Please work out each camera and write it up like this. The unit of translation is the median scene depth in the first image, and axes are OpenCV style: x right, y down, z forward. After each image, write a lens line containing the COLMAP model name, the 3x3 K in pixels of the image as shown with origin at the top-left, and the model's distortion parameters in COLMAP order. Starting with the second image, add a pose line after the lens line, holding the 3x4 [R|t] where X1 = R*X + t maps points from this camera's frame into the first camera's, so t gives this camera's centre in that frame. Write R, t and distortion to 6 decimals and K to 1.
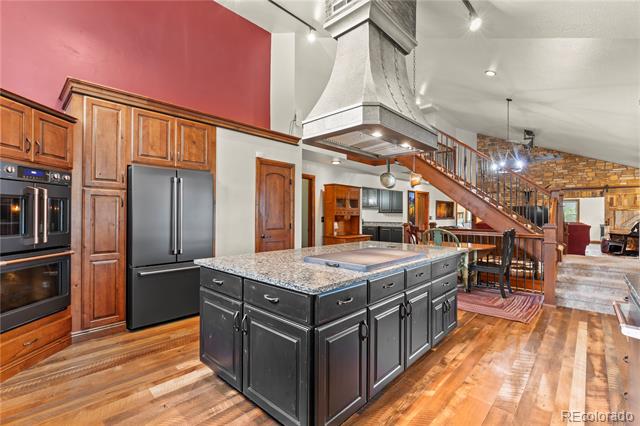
lens RADIAL K [[289.4, 0, 319.5], [0, 289.4, 214.4], [0, 0, 1]] dist [0.002145, 0.000063]
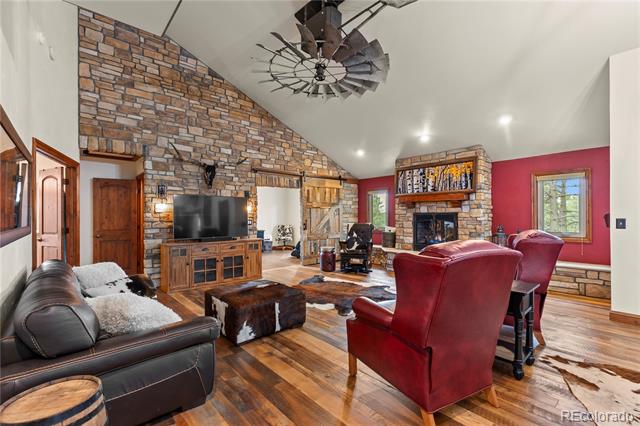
lens RADIAL K [[289.4, 0, 321.8], [0, 289.4, 214.4], [0, 0, 1]] dist [0.002145, 0.000063]
pose [[0.095870, 0.002521, 0.995391, 0.299542], [0.002673, 0.999993, -0.002790, 0.002414], [-0.995390, 0.002928, 0.095862, 0.858383]]
